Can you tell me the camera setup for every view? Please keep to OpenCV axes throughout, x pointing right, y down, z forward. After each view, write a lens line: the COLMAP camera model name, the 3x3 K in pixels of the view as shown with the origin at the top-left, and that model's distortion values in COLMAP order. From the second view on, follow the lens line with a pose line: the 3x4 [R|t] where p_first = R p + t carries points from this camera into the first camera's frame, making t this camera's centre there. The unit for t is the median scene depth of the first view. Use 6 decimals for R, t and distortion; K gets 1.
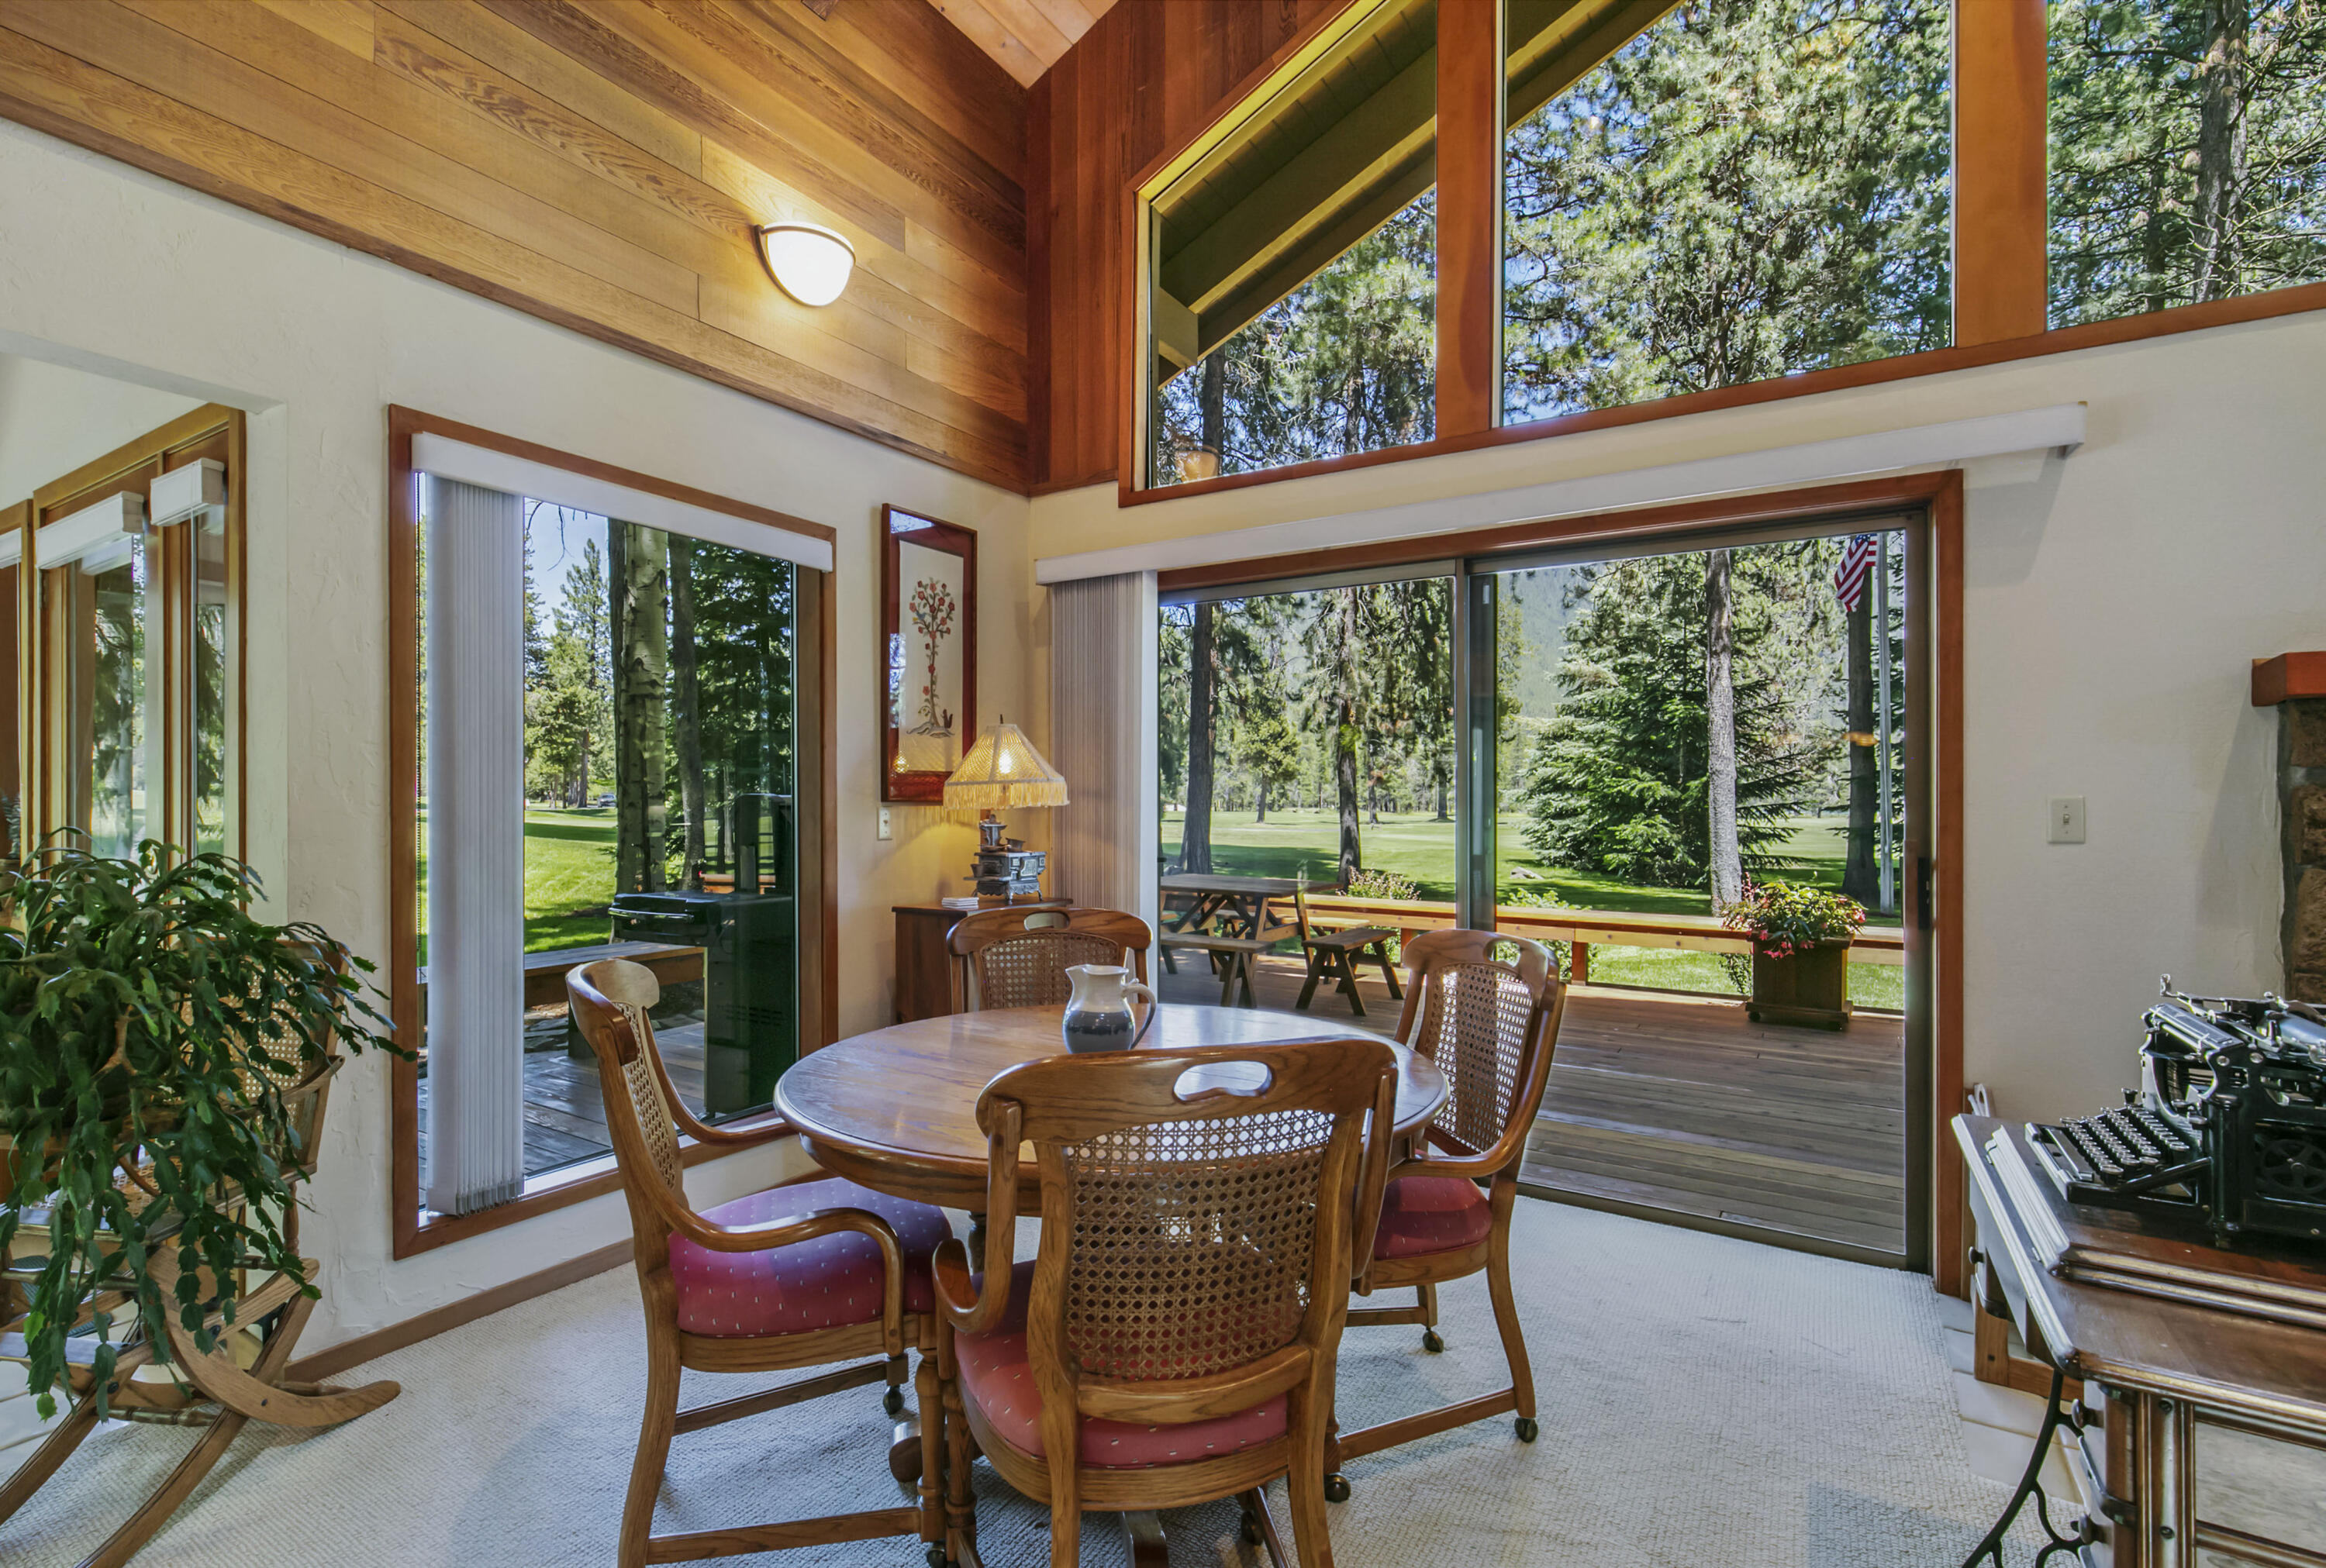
lens RADIAL K [[1073.0, 0, 1150.2], [0, 1073.0, 794.2], [0, 0, 1]] dist [0.000894, -0.000553]
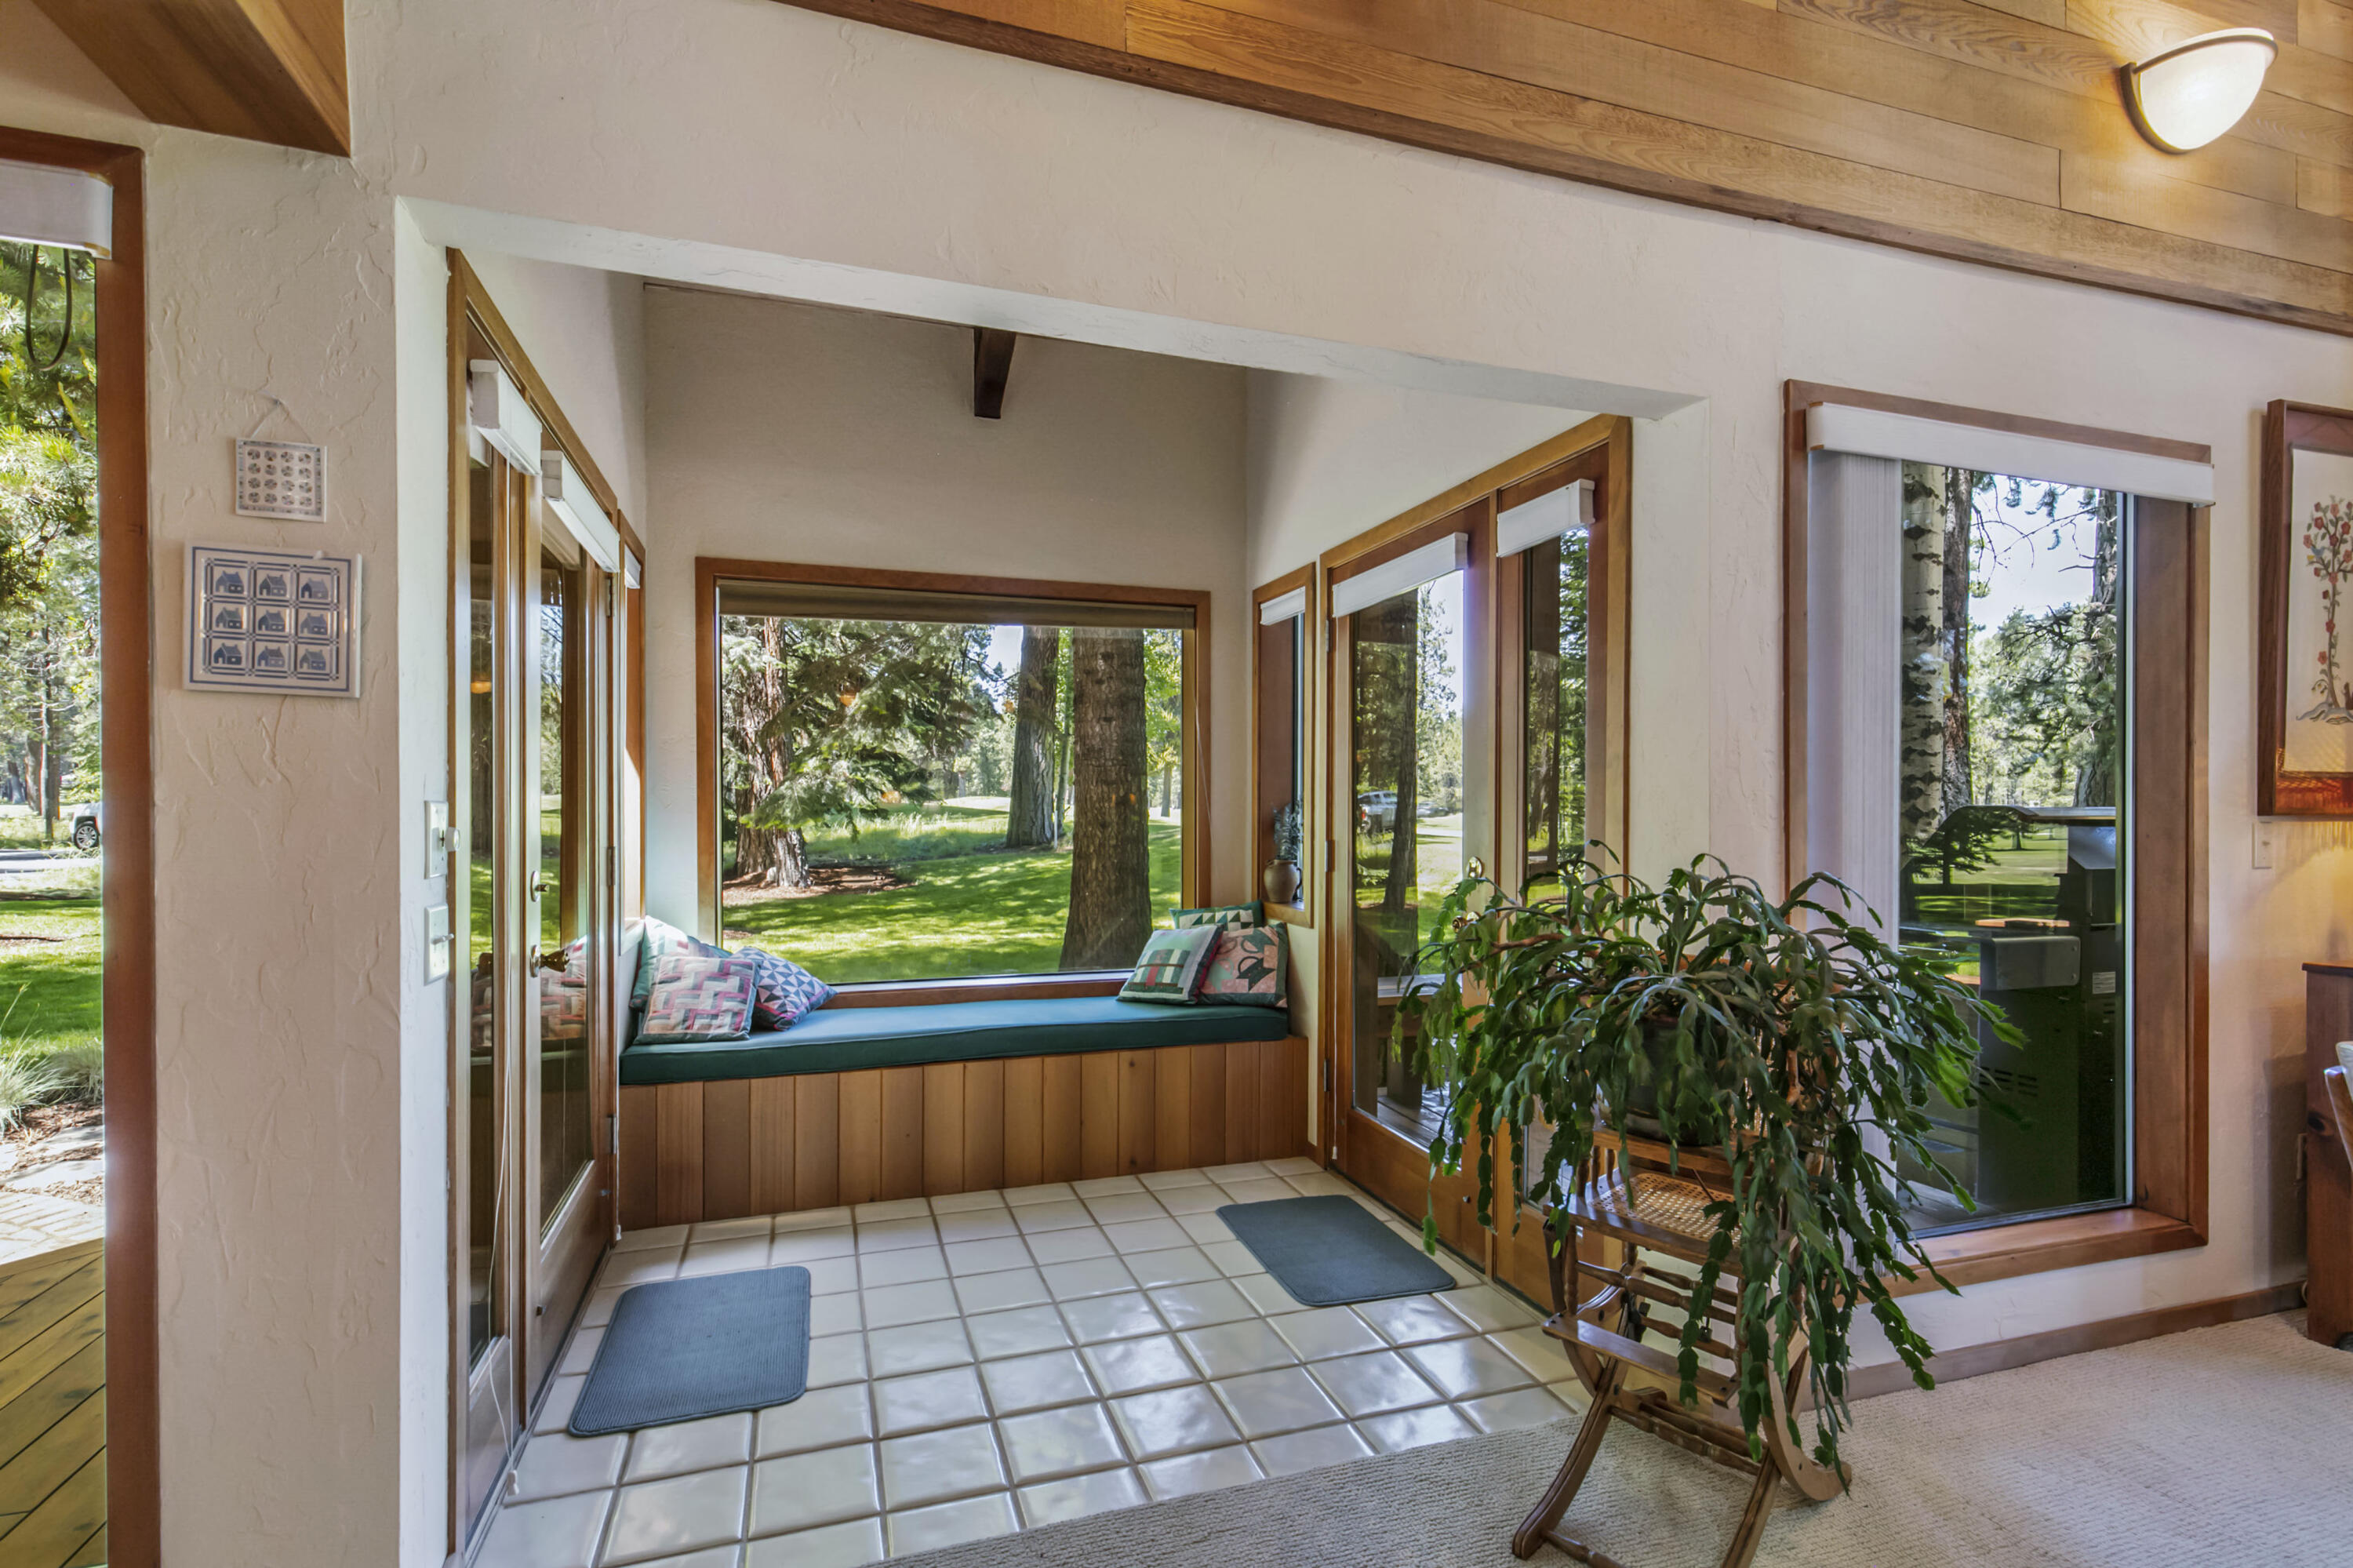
lens RADIAL K [[1085.7, 0, 1176.9], [0, 1085.7, 803.3], [0, 0, 1]] dist [0.000894, -0.000553]
pose [[0.772896, -0.002915, -0.634526, -0.408450], [0.003176, 0.999995, -0.000726, -0.003373], [0.634525, -0.001454, 0.772901, -0.033960]]
